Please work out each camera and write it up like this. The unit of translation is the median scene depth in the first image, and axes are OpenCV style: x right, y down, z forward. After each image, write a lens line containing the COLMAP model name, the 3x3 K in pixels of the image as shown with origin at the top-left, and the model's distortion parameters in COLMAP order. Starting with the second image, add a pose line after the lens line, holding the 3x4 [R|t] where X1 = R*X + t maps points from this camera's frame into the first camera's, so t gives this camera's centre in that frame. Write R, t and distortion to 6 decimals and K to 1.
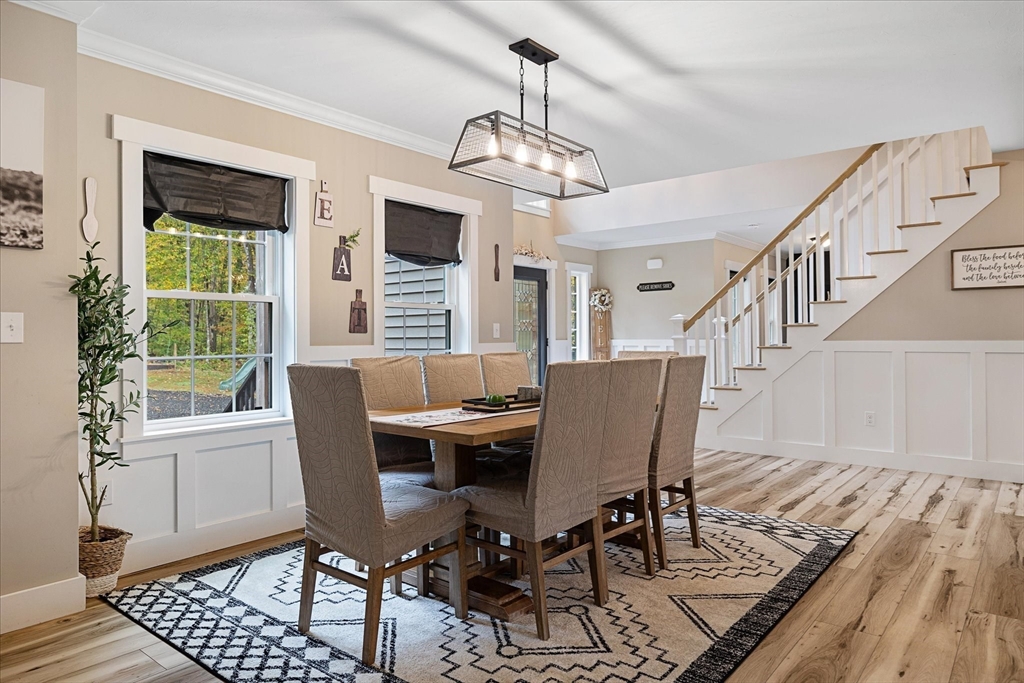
lens RADIAL K [[634.9, 0, 509.5], [0, 634.9, 342.1], [0, 0, 1]] dist [-0.025905, -0.003687]
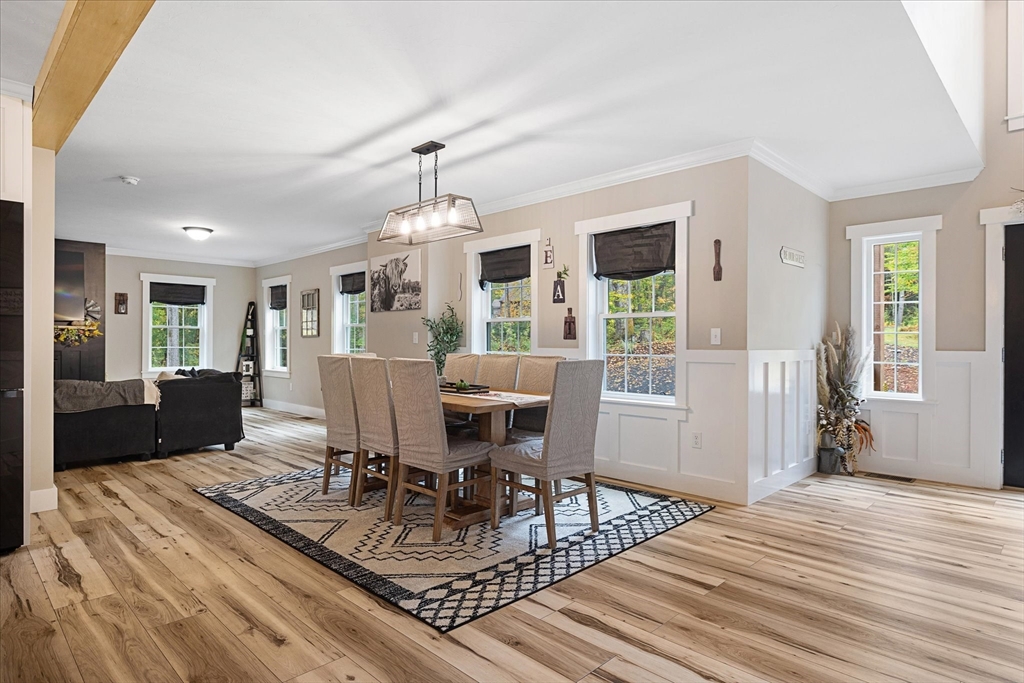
lens RADIAL K [[563.0, 0, 506.6], [0, 563.0, 345.6], [0, 0, 1]] dist [0.031166, 0.000300]
pose [[-0.079225, 0.024572, -0.996554, 1.056752], [0.003132, 0.999697, 0.024400, -0.032333], [0.996852, -0.001188, -0.079278, 1.005794]]
